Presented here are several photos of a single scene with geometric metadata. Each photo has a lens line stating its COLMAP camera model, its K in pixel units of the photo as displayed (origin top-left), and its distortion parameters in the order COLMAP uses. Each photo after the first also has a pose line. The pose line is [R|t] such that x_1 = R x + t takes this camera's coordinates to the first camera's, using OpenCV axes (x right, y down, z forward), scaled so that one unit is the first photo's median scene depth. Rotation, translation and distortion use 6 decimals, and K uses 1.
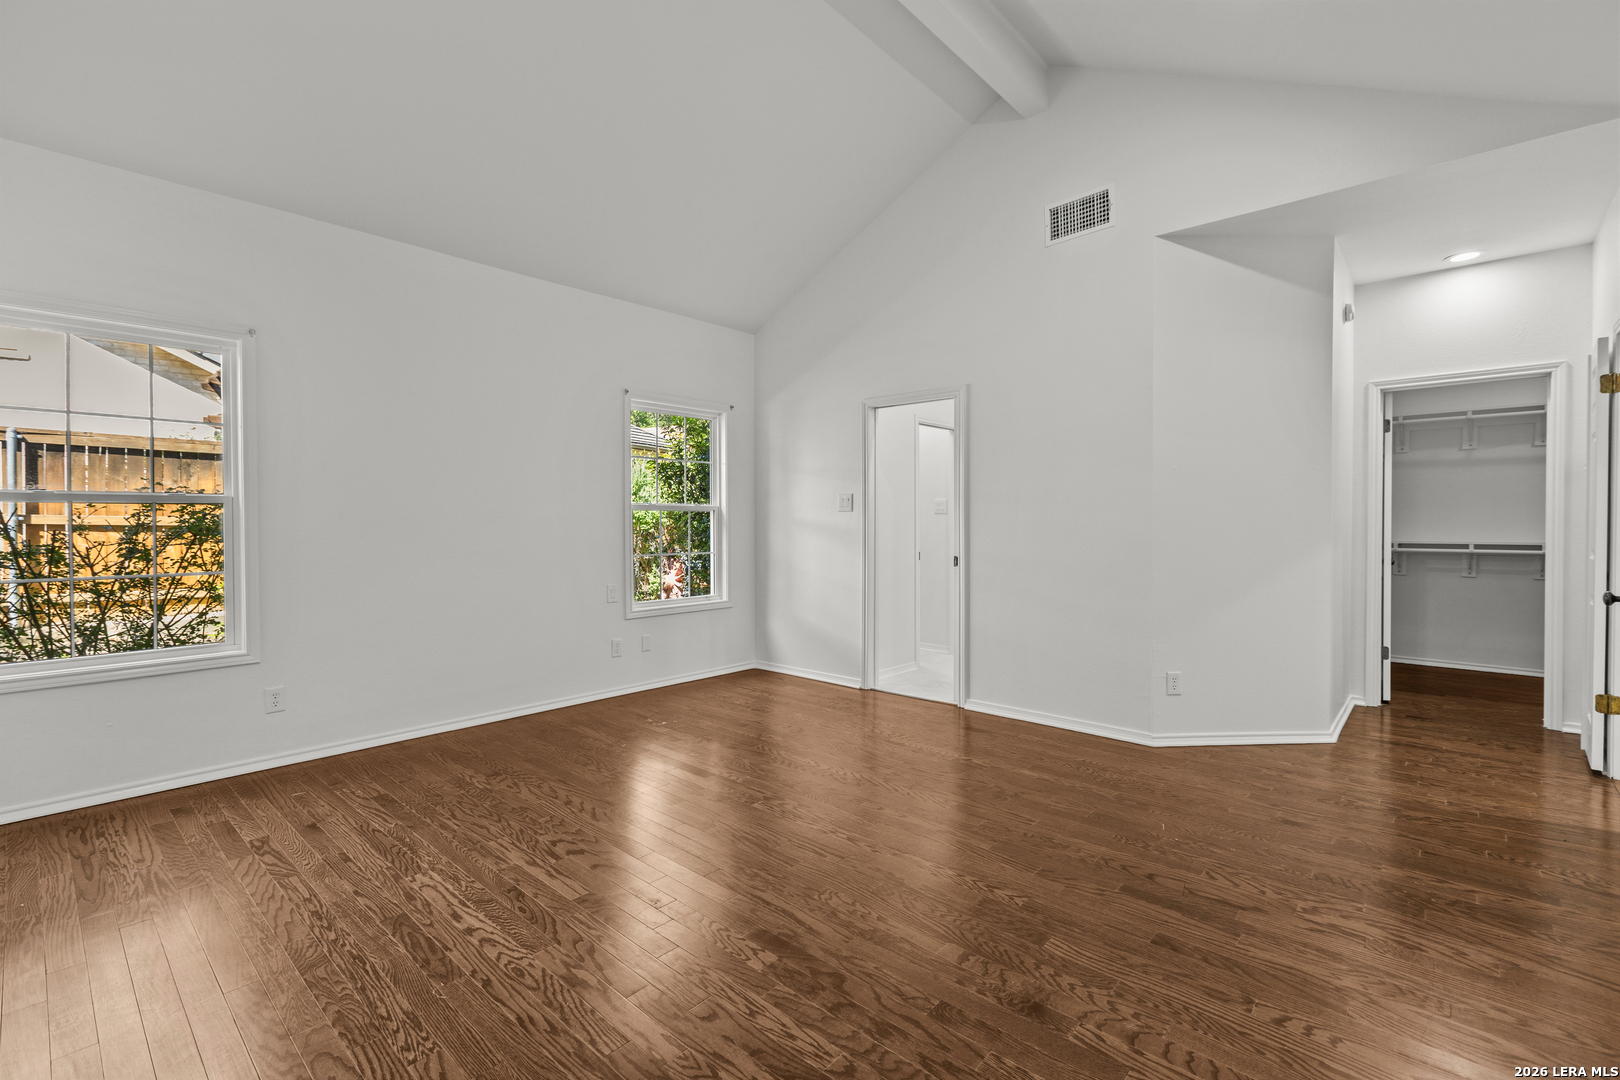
lens RADIAL K [[723.6, 0, 797.2], [0, 723.6, 532.4], [0, 0, 1]] dist [0.003629, -0.000981]
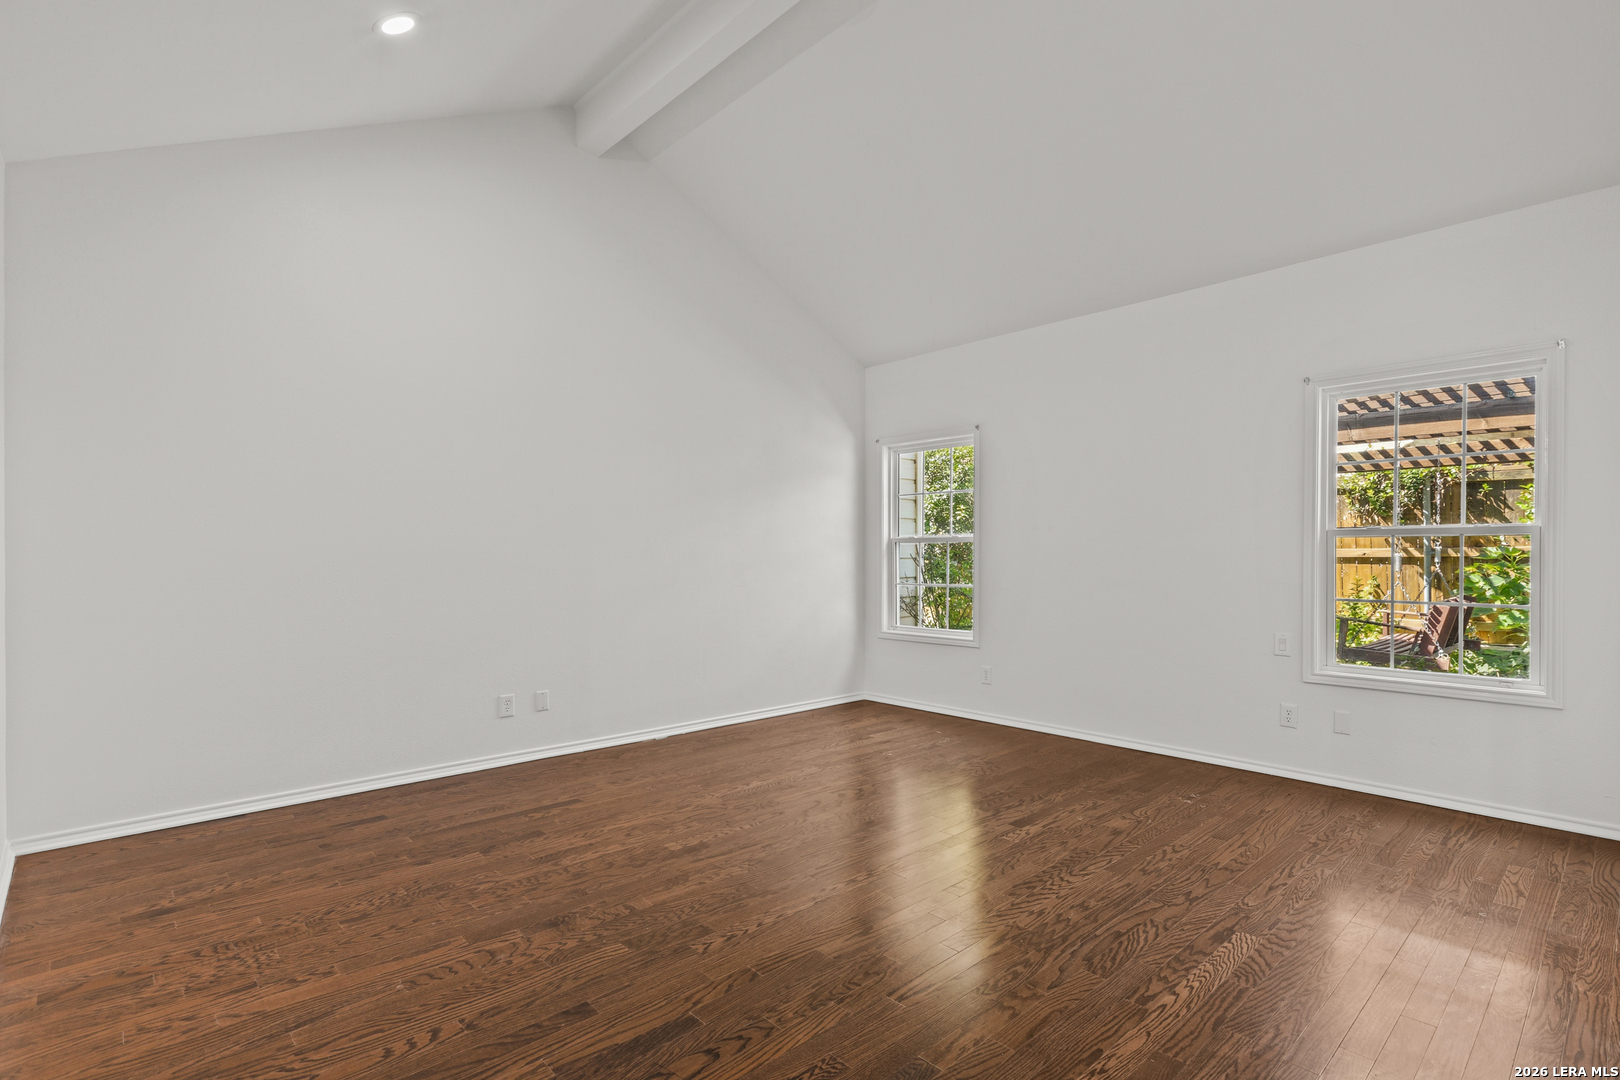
lens RADIAL K [[723.6, 0, 797.6], [0, 723.6, 549.5], [0, 0, 1]] dist [0.003629, -0.000981]
pose [[-0.068138, -0.006842, -0.997652, 1.492480], [-0.013357, 0.999893, -0.005945, -0.016275], [0.997586, 0.012920, -0.068222, 1.411057]]
